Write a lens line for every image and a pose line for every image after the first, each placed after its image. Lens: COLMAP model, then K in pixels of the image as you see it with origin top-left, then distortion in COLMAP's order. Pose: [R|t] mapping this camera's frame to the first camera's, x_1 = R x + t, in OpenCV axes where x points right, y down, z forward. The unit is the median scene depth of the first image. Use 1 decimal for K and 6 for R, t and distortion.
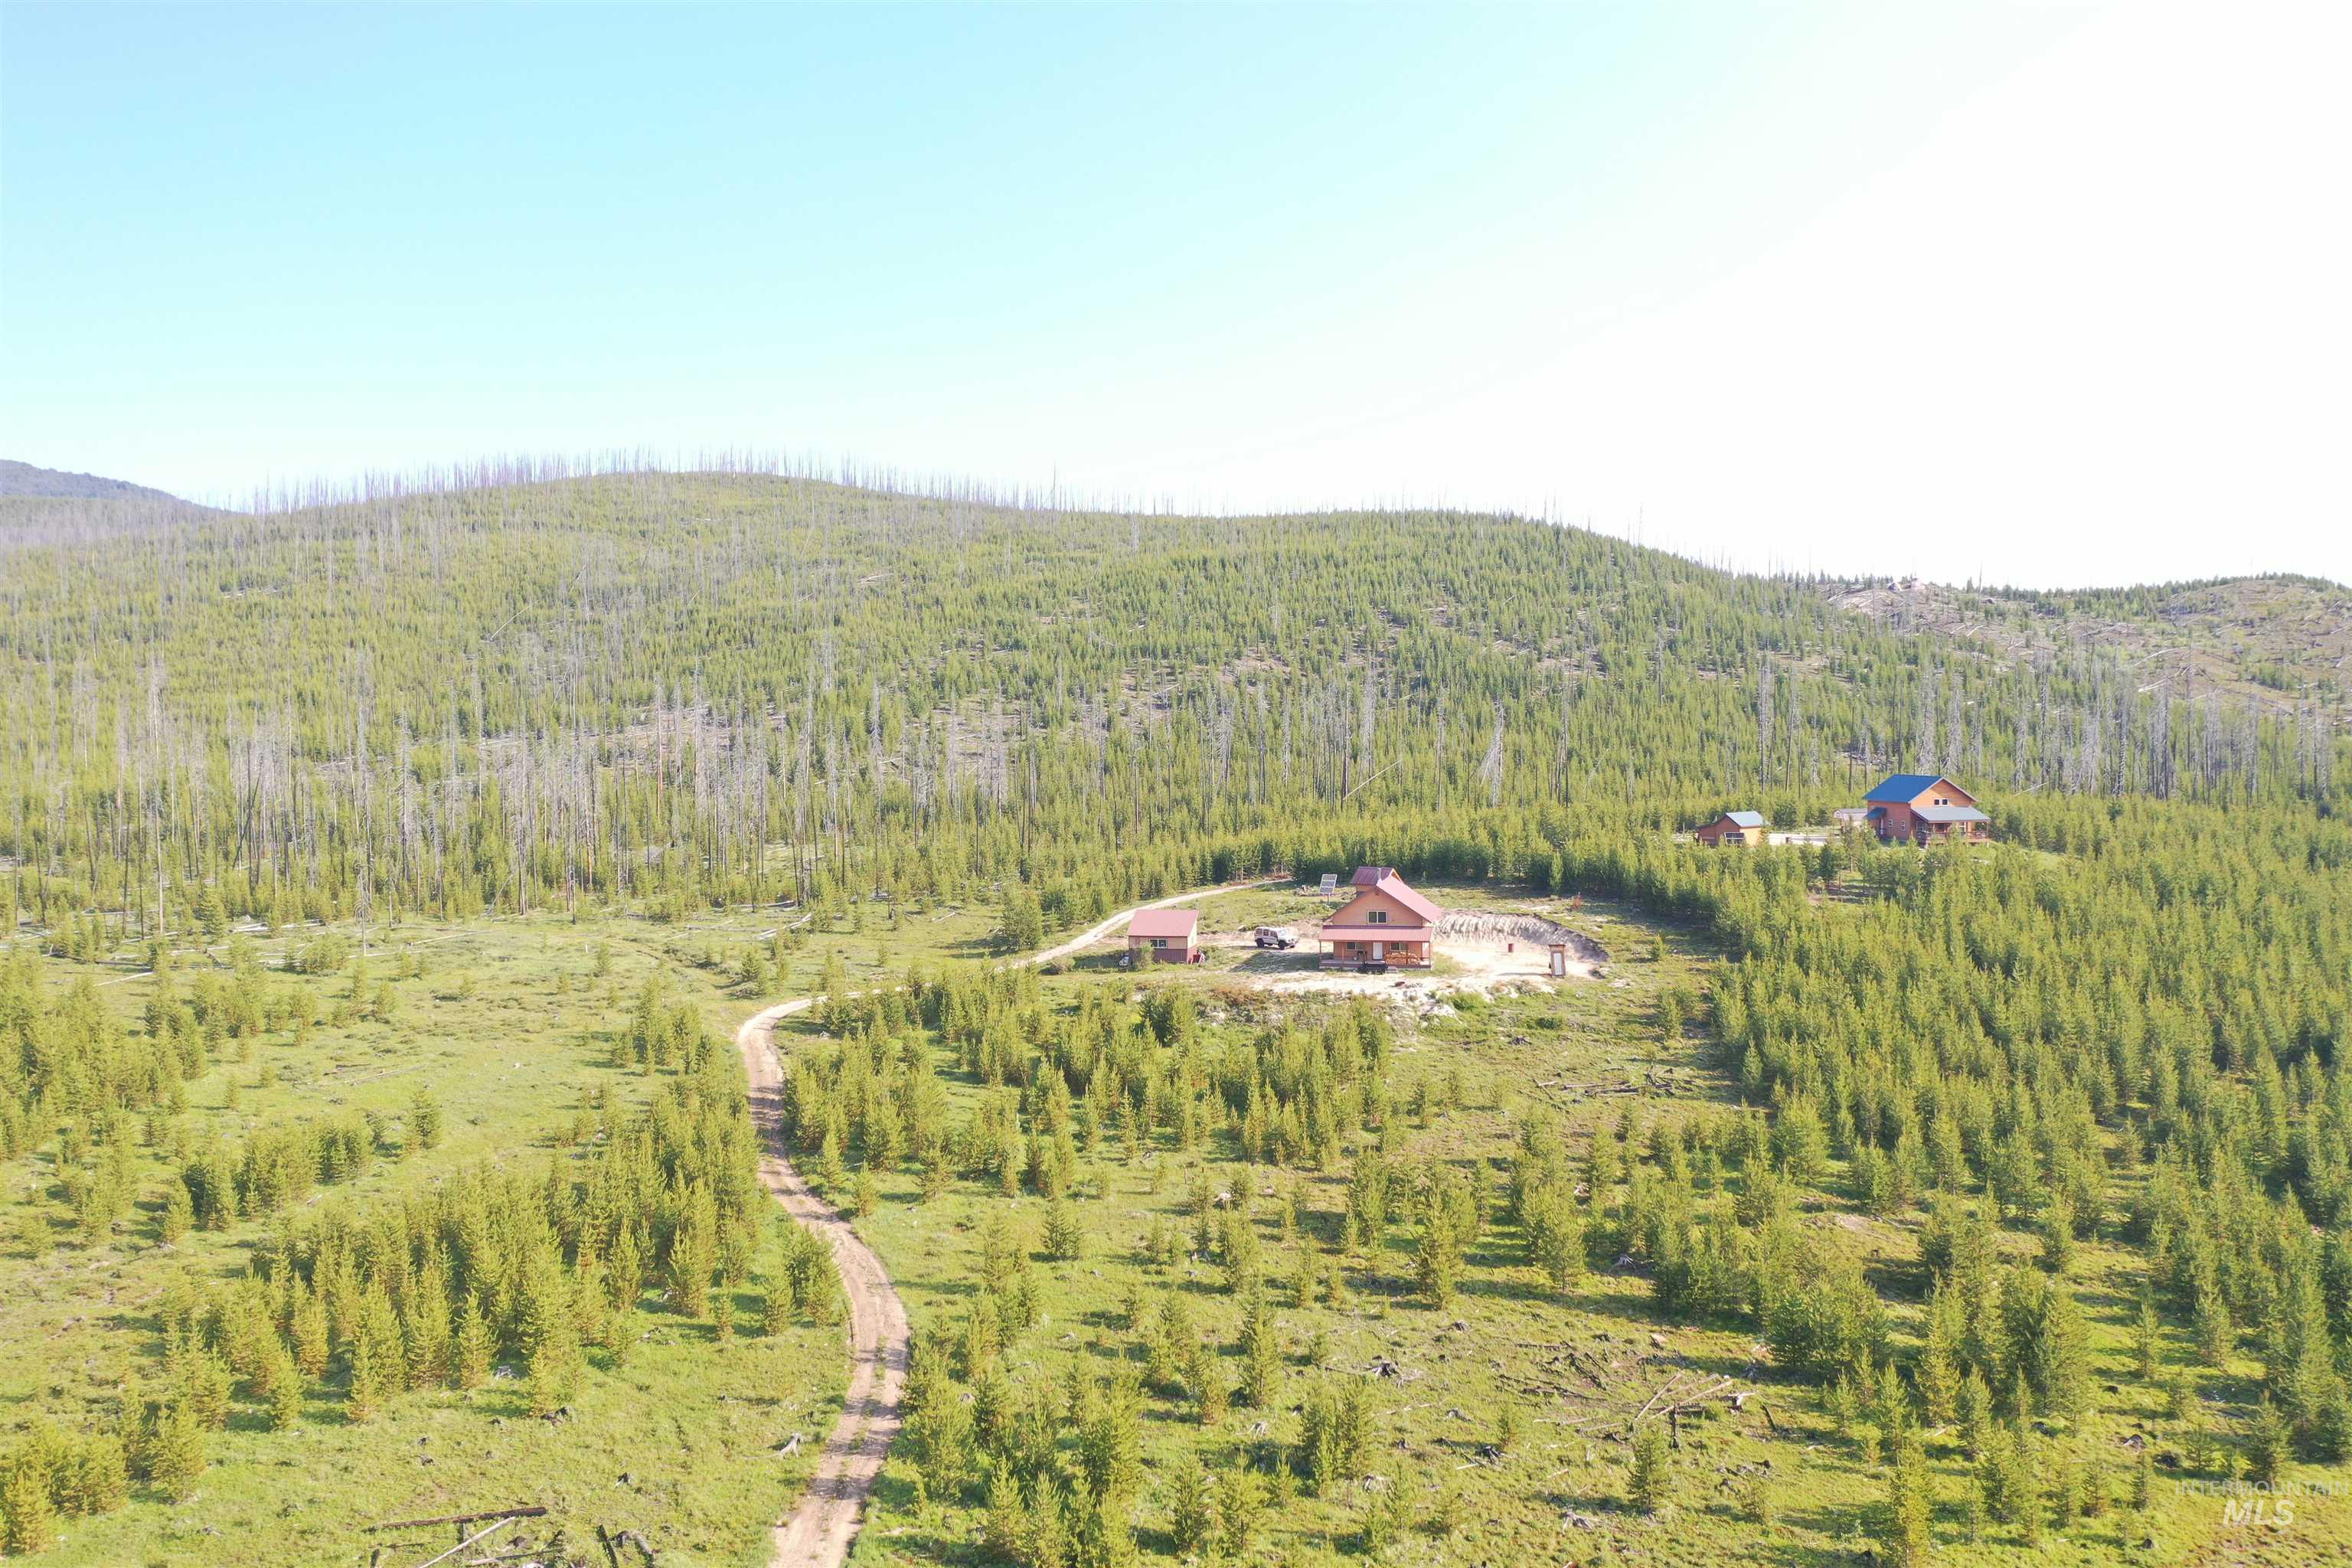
lens RADIAL K [[1850.6, 0, 1176.0], [0, 1850.6, 784.0], [0, 0, 1]] dist [-0.001898, -0.001059]
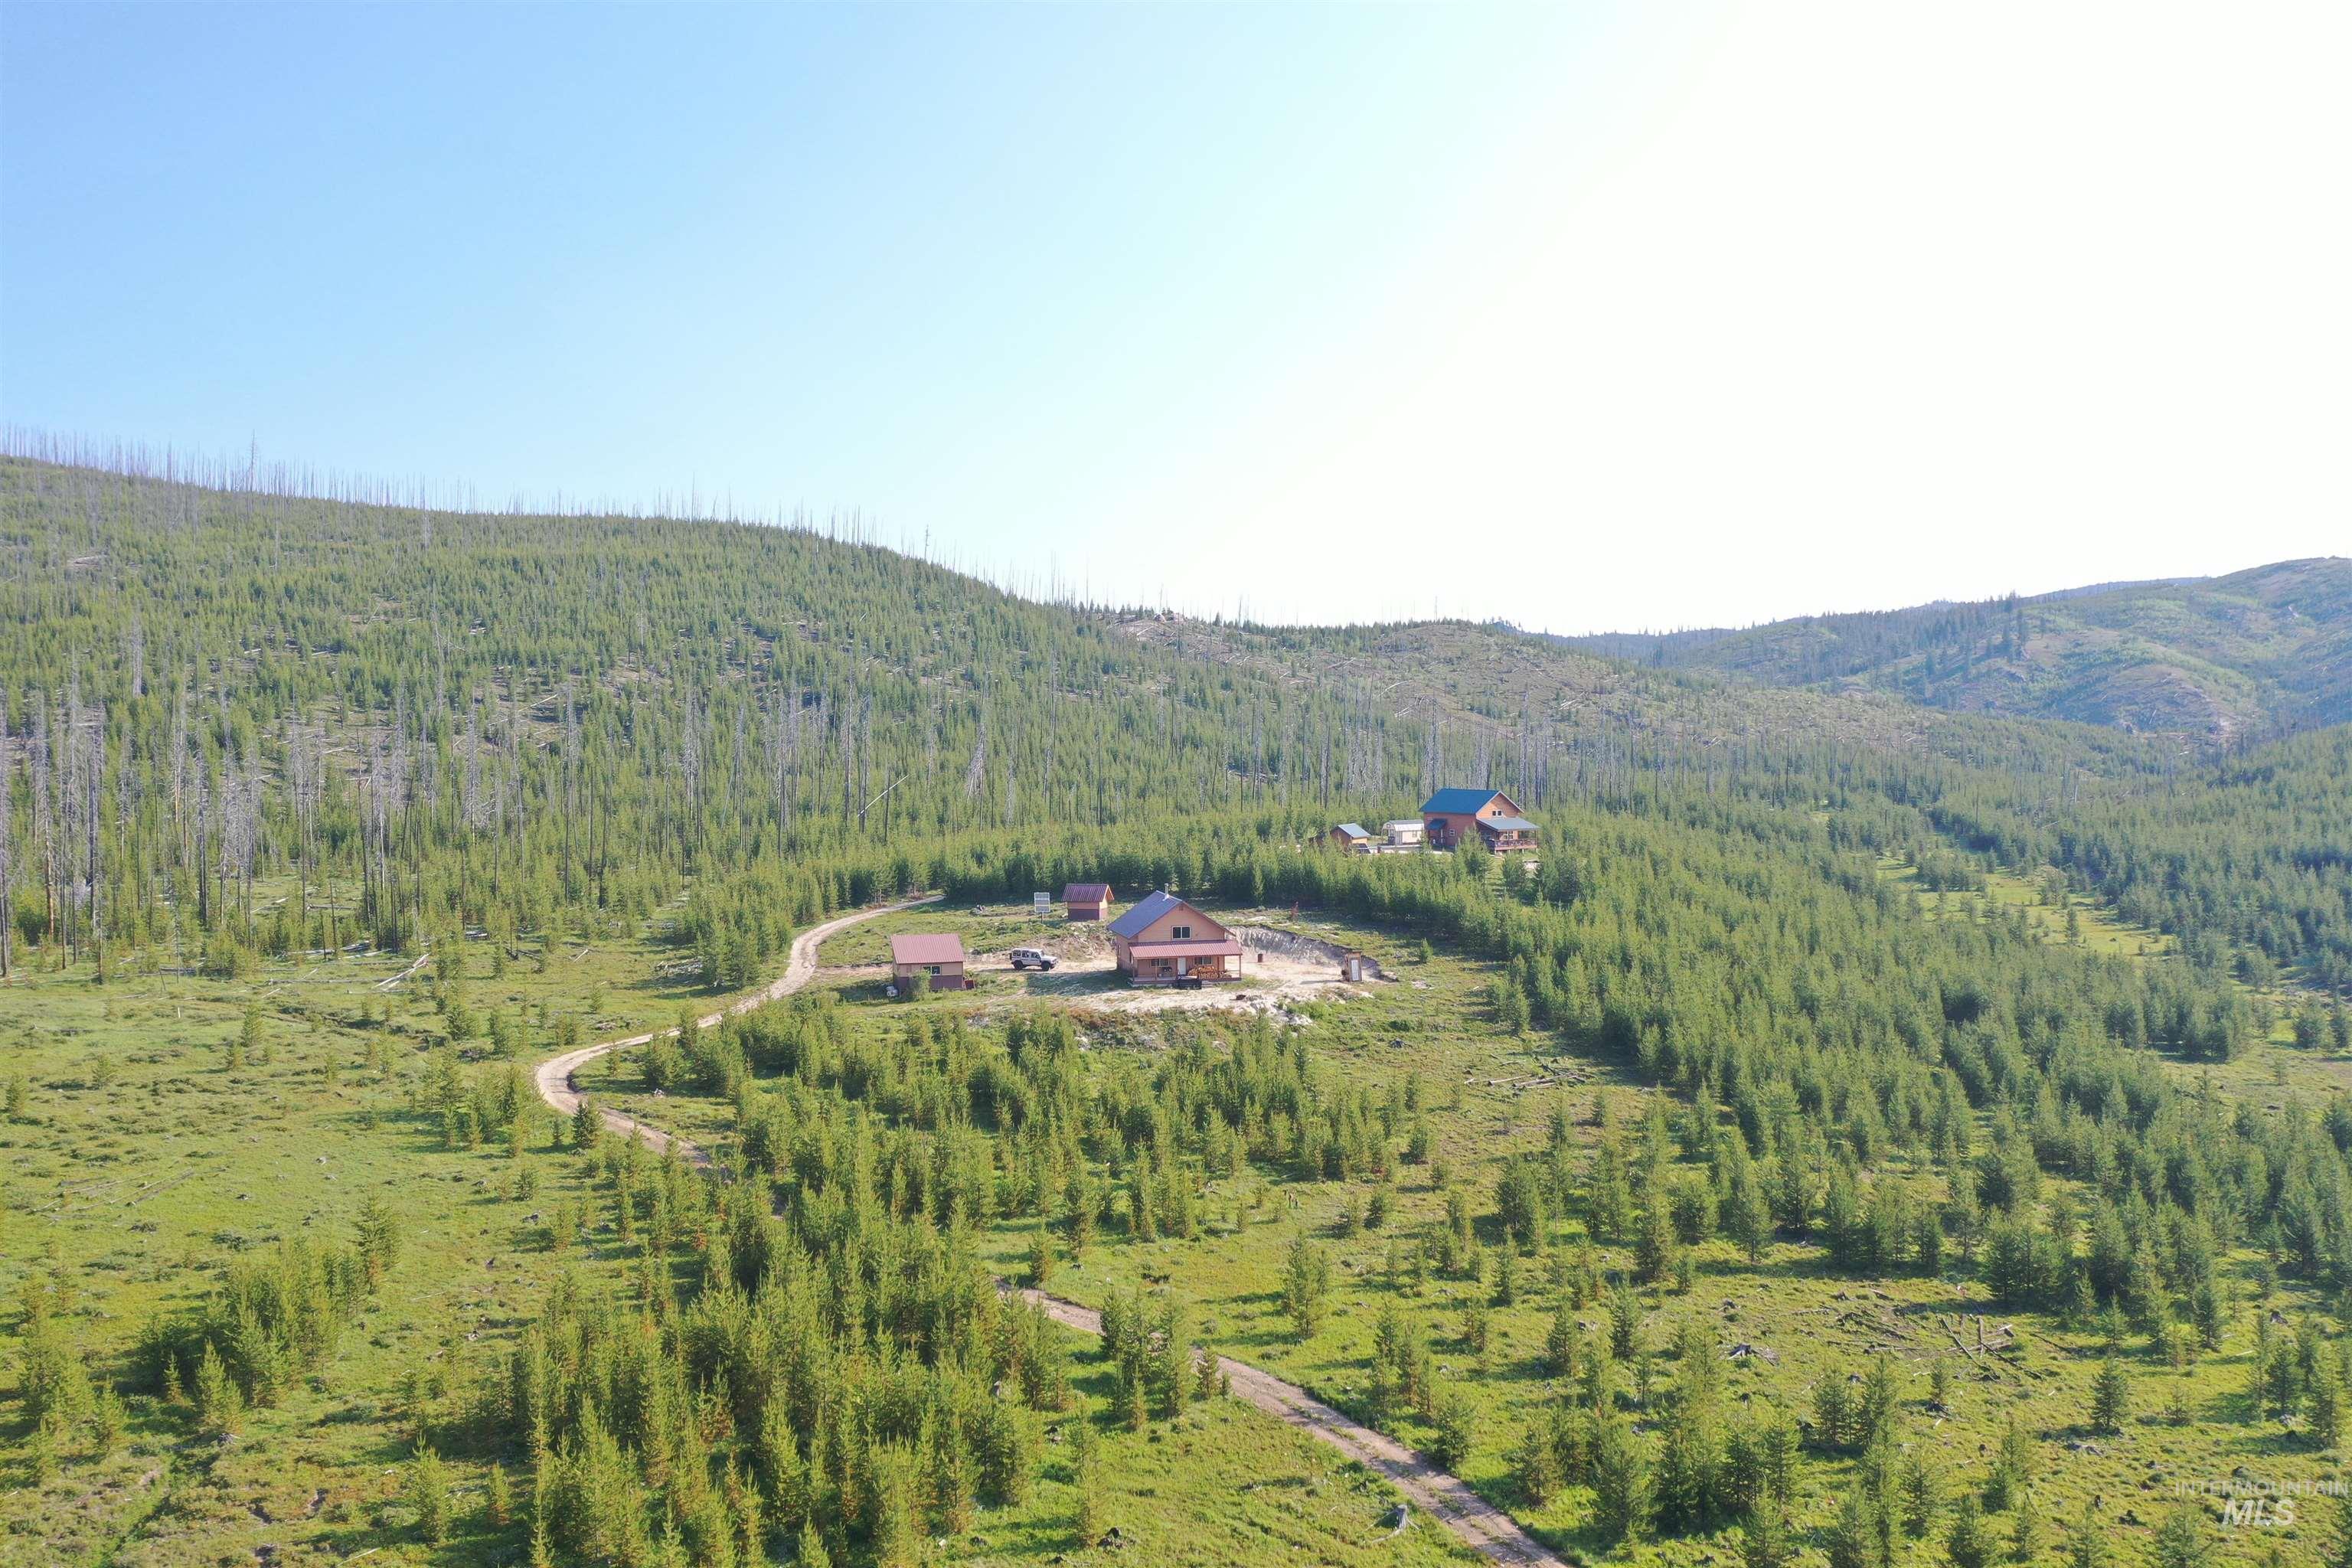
lens RADIAL K [[1850.6, 0, 1176.0], [0, 1850.6, 784.0], [0, 0, 1]] dist [-0.001898, -0.001059]
pose [[0.888540, -0.001888, 0.458795, -0.182197], [0.006647, 0.999940, -0.008759, 0.000340], [-0.458750, 0.010832, 0.888499, 0.058861]]
